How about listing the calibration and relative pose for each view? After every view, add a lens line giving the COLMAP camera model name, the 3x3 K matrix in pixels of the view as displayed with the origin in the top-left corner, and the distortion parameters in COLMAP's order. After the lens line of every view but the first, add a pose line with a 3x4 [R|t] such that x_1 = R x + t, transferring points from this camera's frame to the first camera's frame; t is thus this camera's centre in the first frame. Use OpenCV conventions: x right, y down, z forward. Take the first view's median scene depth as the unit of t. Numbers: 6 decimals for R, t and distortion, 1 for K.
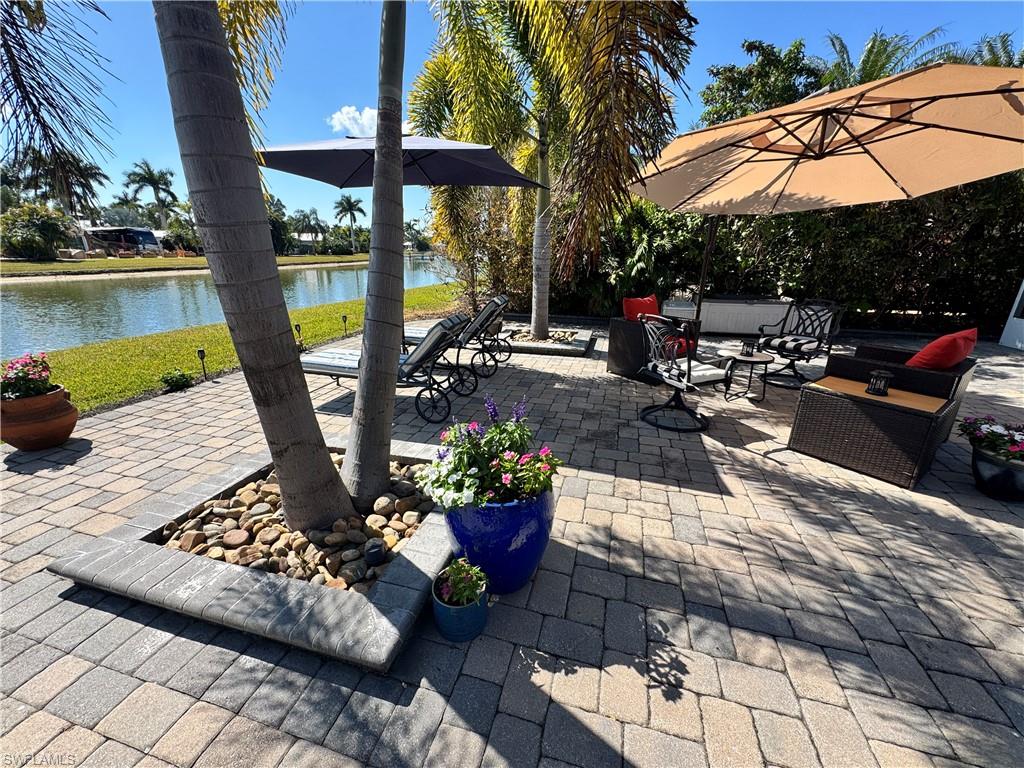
lens RADIAL K [[409.2, 0, 505.7], [0, 409.2, 384.5], [0, 0, 1]] dist [-0.004491, 0.001337]
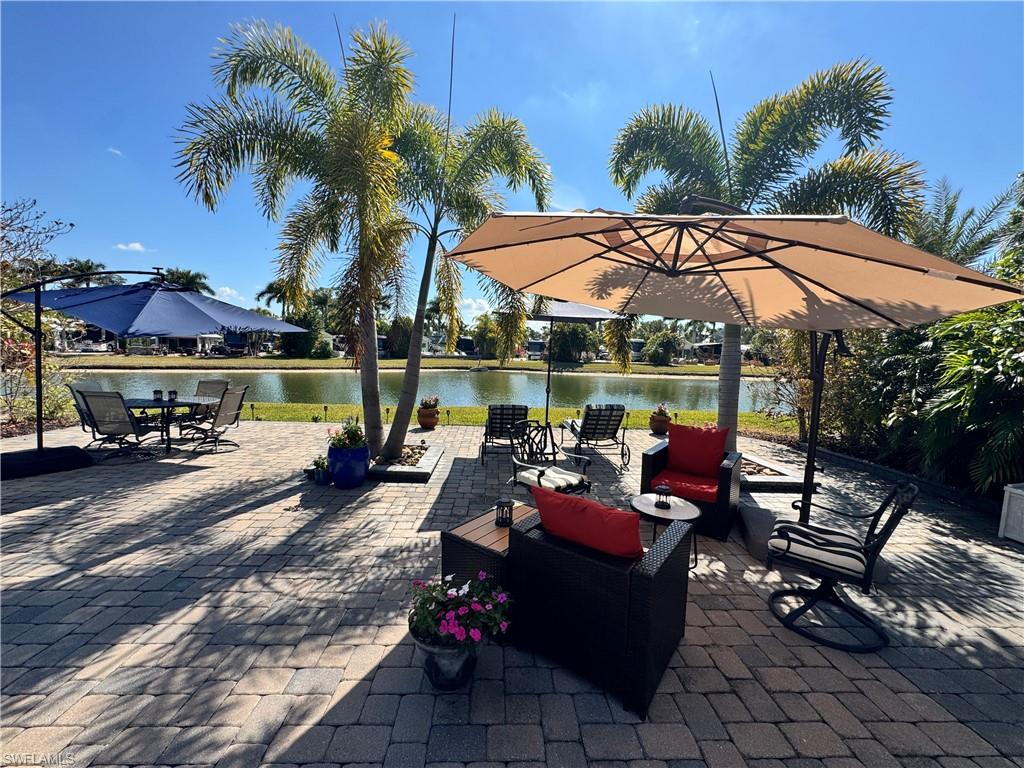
lens RADIAL K [[409.2, 0, 511.2], [0, 409.2, 379.7], [0, 0, 1]] dist [-0.004491, 0.001337]
pose [[0.310498, 0.068003, -0.948138, 0.118884], [-0.321065, 0.946323, -0.037270, -0.017247], [0.894711, 0.315987, 0.315665, 0.040470]]
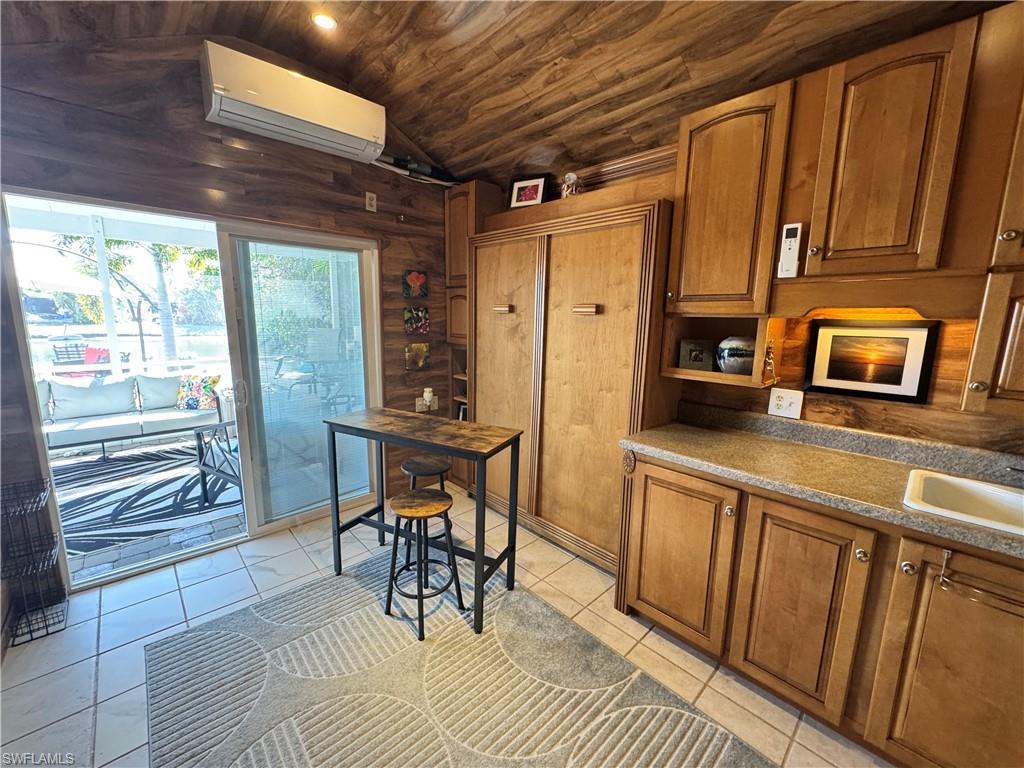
lens RADIAL K [[409.2, 0, 511.8], [0, 409.2, 385.4], [0, 0, 1]] dist [-0.004491, 0.001337]
pose [[0.858147, 0.088037, -0.505800, 0.307806], [-0.169184, 0.978651, -0.116700, -0.017433], [0.484728, 0.185719, 0.854721, 0.048688]]
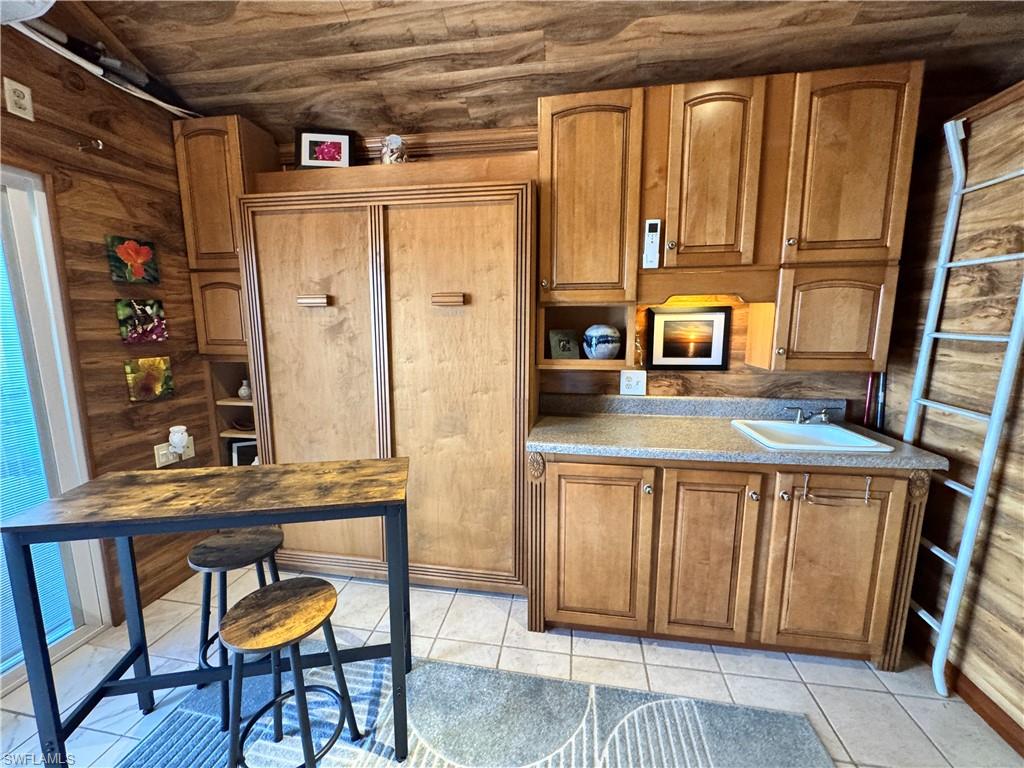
lens RADIAL K [[409.2, 0, 509.4], [0, 409.2, 383.4], [0, 0, 1]] dist [-0.004491, 0.001337]
pose [[0.993576, -0.033376, 0.108132, 0.289441], [0.051875, 0.983540, -0.173082, -0.017787], [-0.100576, 0.177579, 0.978954, 0.054215]]
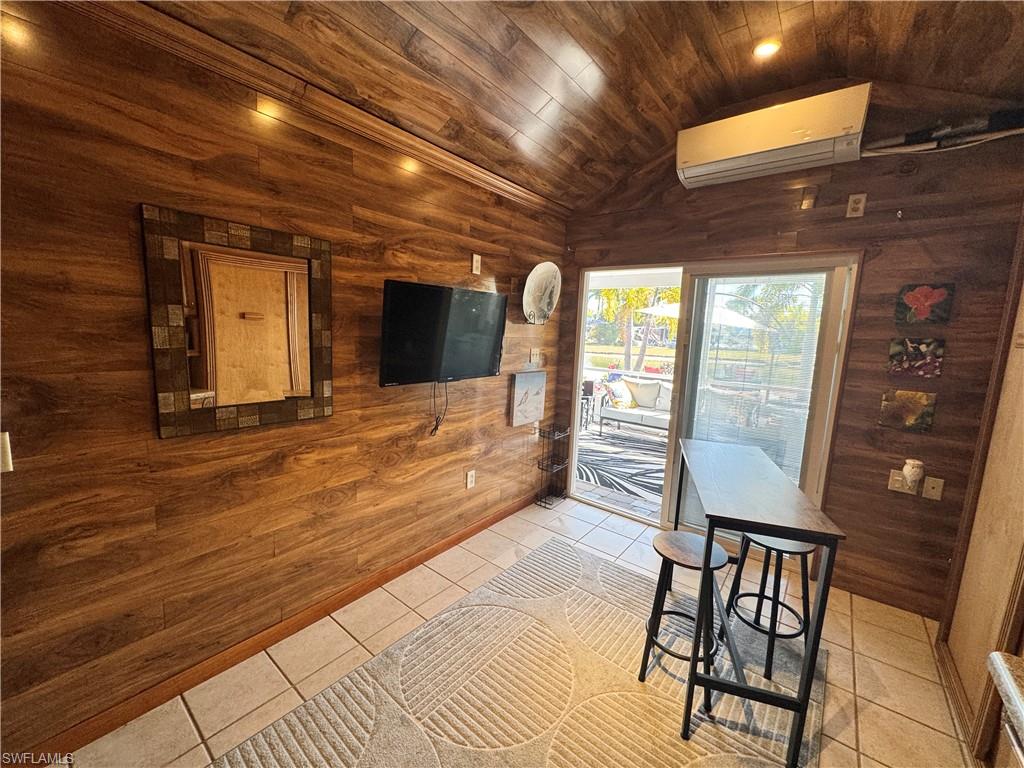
lens RADIAL K [[409.2, 0, 509.3], [0, 409.2, 384.6], [0, 0, 1]] dist [-0.004491, 0.001337]
pose [[-0.387119, 0.095058, -0.917117, 0.320247], [-0.338120, 0.910741, 0.237119, -0.026969], [0.857796, 0.401888, -0.320425, 0.077119]]
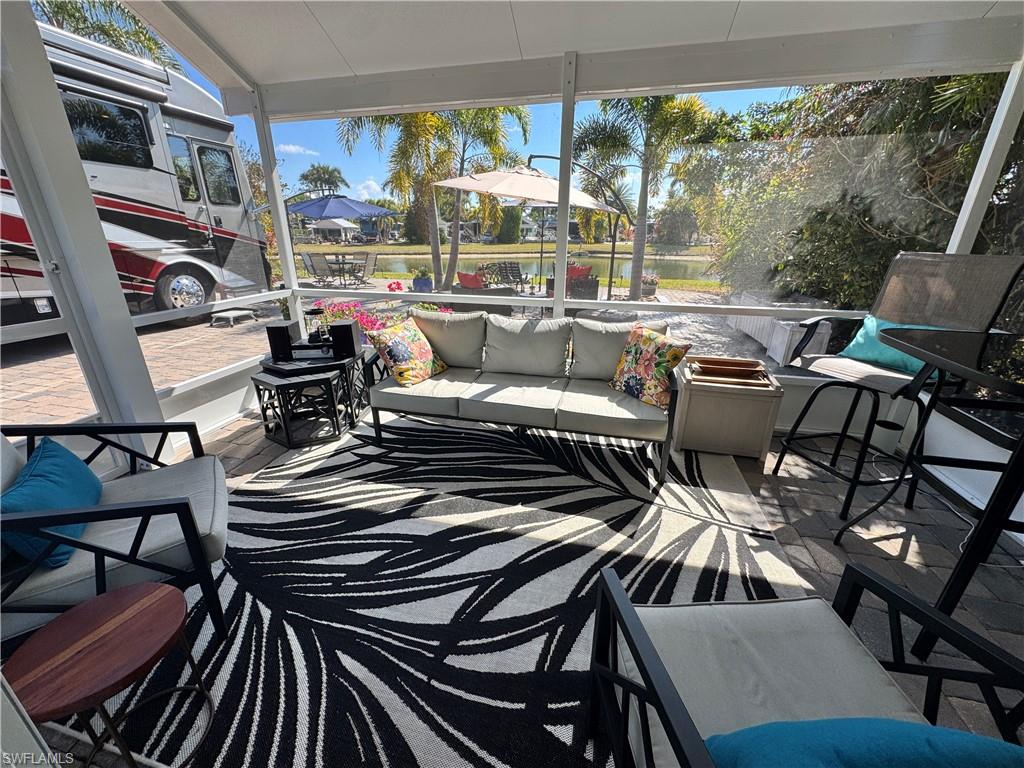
lens RADIAL K [[409.2, 0, 507.6], [0, 409.2, 384.2], [0, 0, 1]] dist [-0.004491, 0.001337]
pose [[0.030853, 0.337943, -0.940661, 0.240188], [-0.318823, 0.895276, 0.311181, -0.024194], [0.947312, 0.290304, 0.135366, 0.073890]]
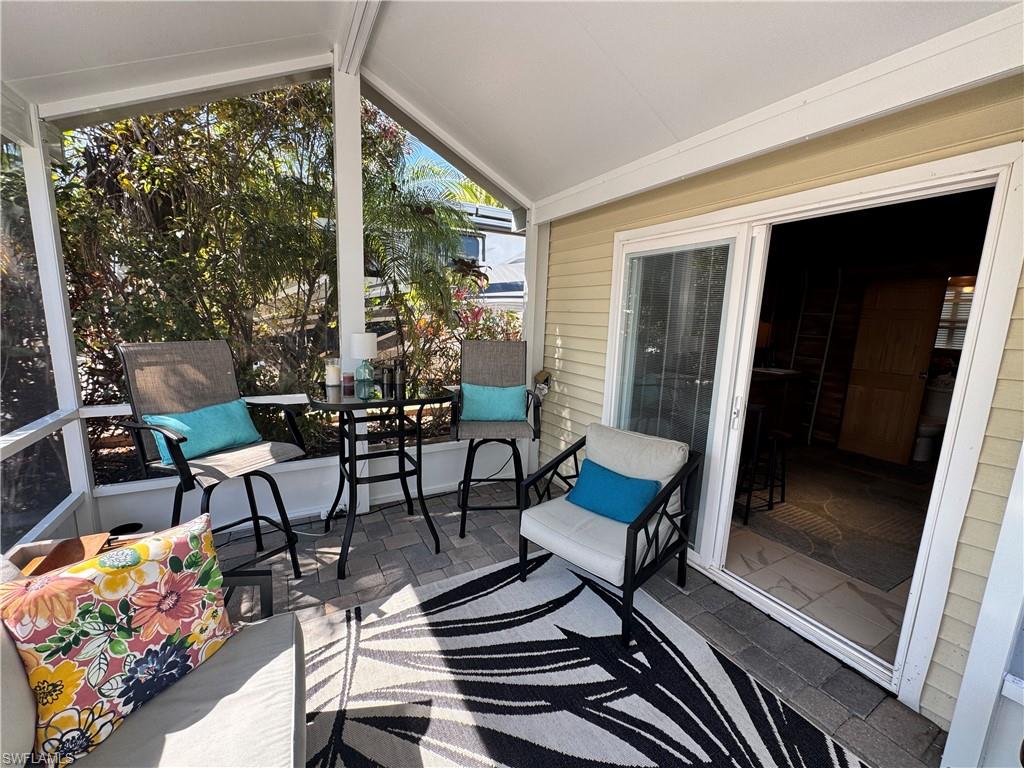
lens RADIAL K [[409.2, 0, 511.3], [0, 409.2, 384.0], [0, 0, 1]] dist [-0.004491, 0.001337]
pose [[0.706338, -0.105345, 0.699992, 0.184556], [0.199798, 0.978327, -0.054377, -0.023417], [-0.679093, 0.178266, 0.712077, 0.061891]]
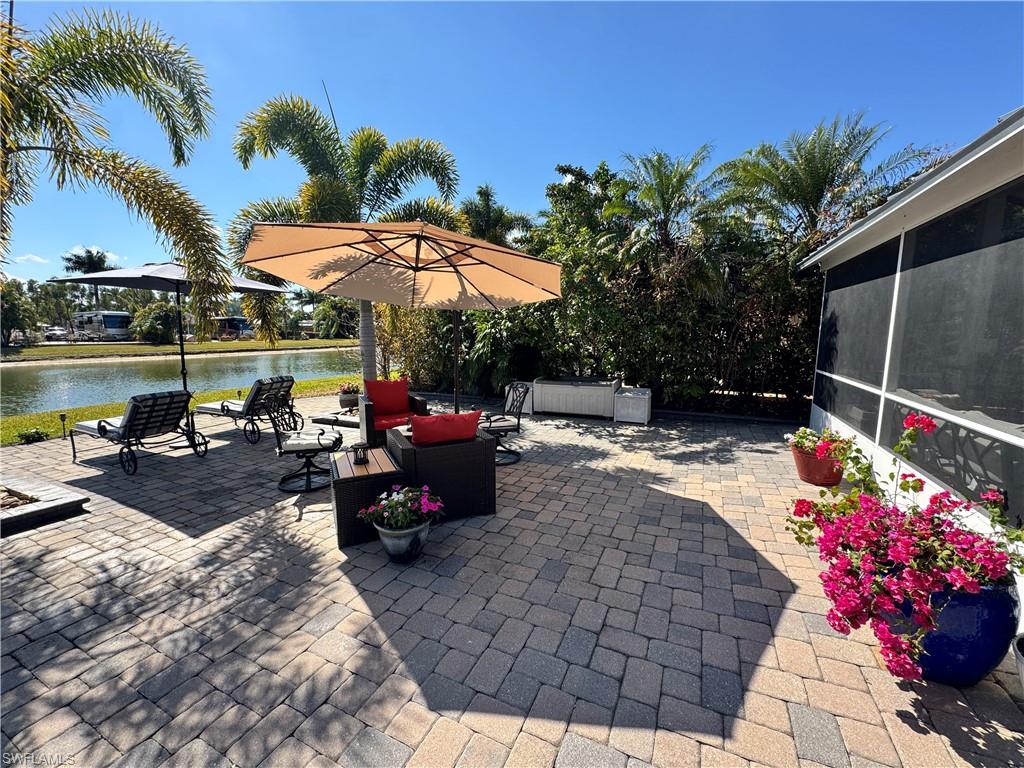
lens RADIAL K [[409.2, 0, 507.7], [0, 409.2, 375.7], [0, 0, 1]] dist [-0.004491, 0.001337]
pose [[0.985772, 0.009654, -0.167808, 0.101026], [-0.044494, 0.977724, -0.205126, 0.000157], [0.162090, 0.209674, 0.964243, -0.008111]]
